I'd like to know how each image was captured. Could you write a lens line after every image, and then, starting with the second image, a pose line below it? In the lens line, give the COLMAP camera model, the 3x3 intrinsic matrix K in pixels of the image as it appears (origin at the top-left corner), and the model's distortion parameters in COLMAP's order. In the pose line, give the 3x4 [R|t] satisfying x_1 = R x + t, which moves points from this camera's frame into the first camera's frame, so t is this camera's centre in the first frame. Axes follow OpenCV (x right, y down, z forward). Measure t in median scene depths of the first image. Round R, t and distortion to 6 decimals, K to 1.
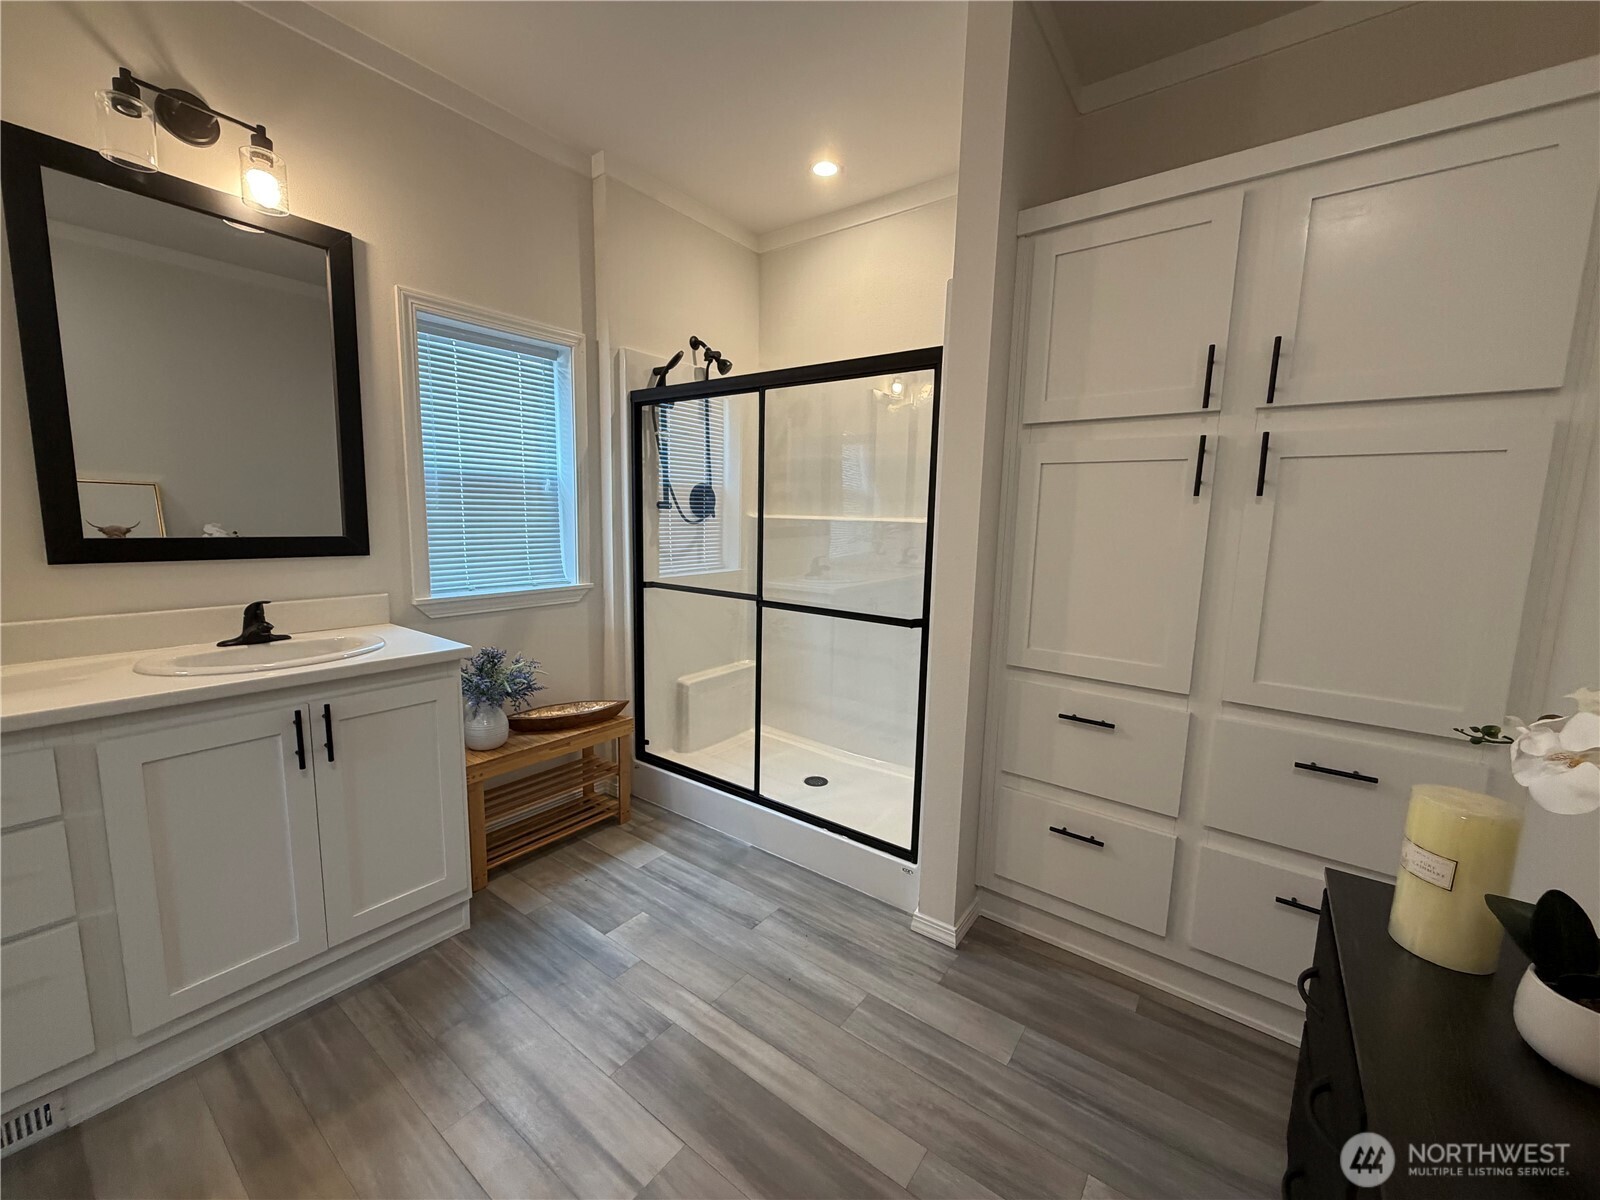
lens RADIAL K [[637.5, 0, 799.7], [0, 637.5, 599.0], [0, 0, 1]] dist [0.007443, -0.000680]
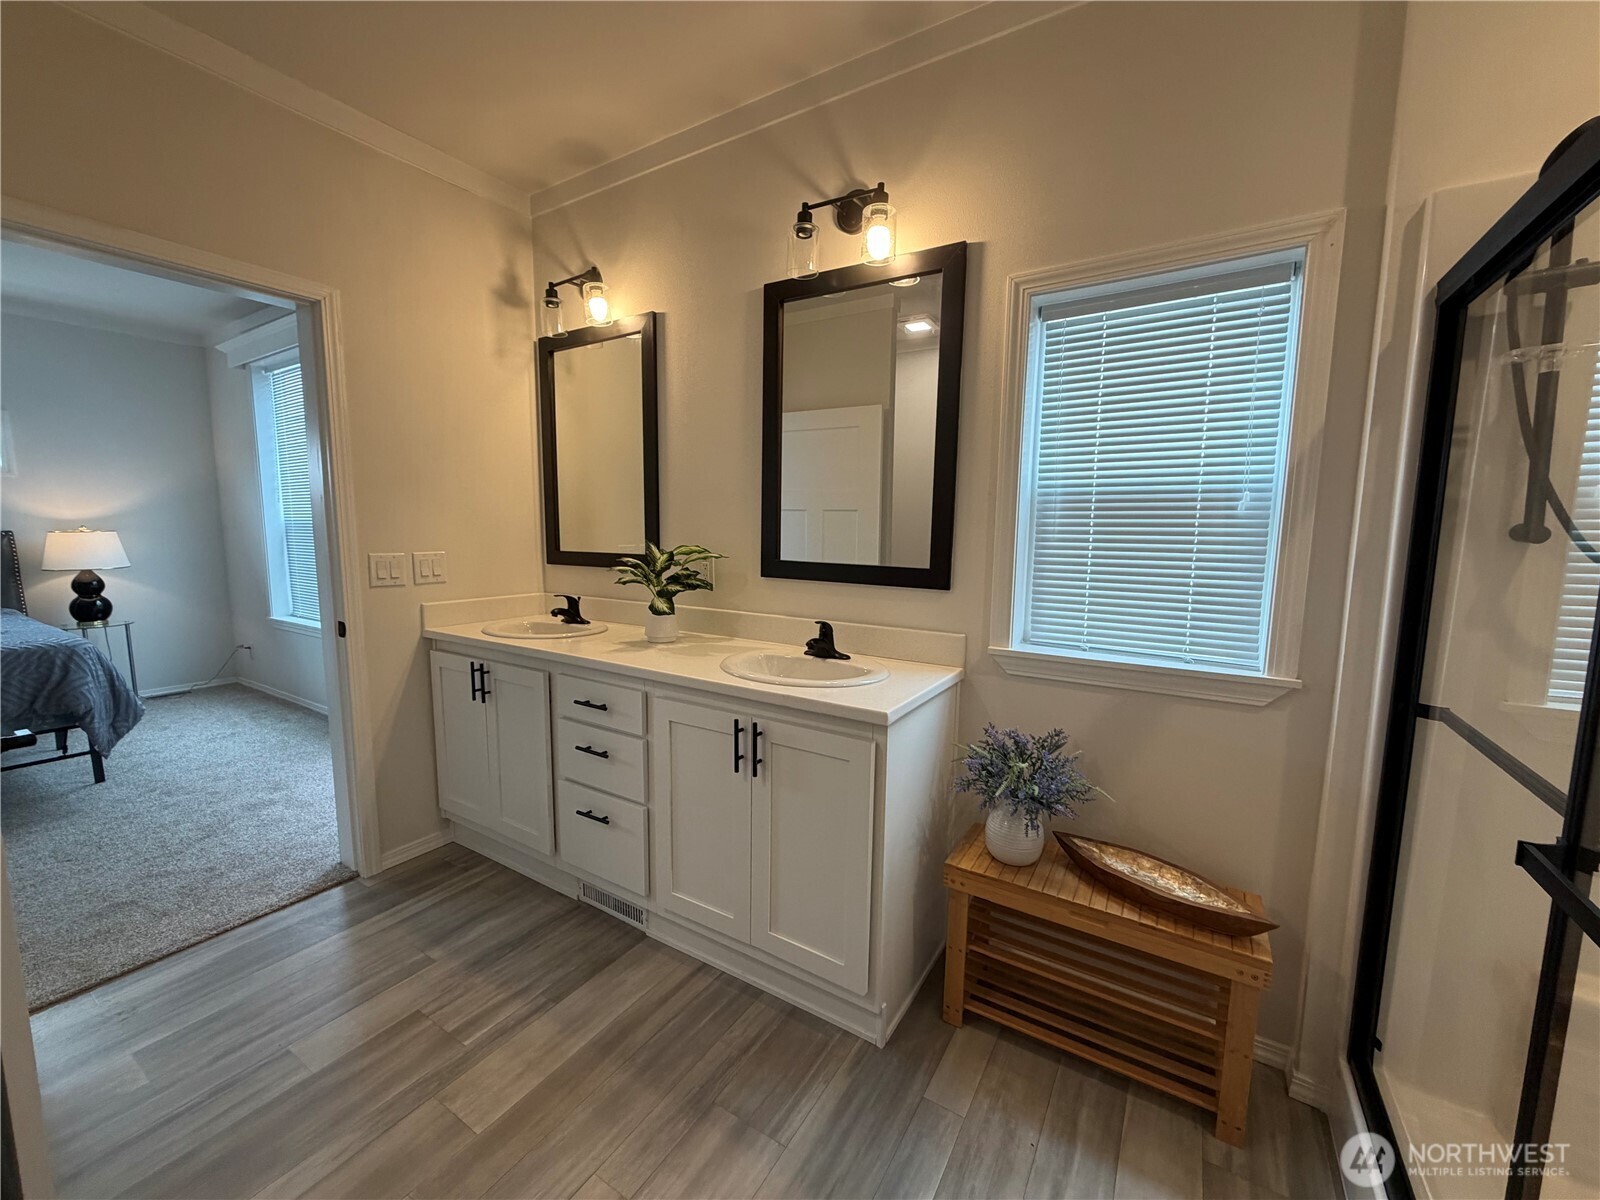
lens RADIAL K [[637.5, 0, 799.1], [0, 637.5, 598.6], [0, 0, 1]] dist [0.007443, -0.000680]
pose [[0.079891, 0.099061, -0.991869, 0.220126], [-0.141919, 0.986043, 0.087048, -0.104905], [0.986649, 0.133811, 0.092835, 0.698050]]
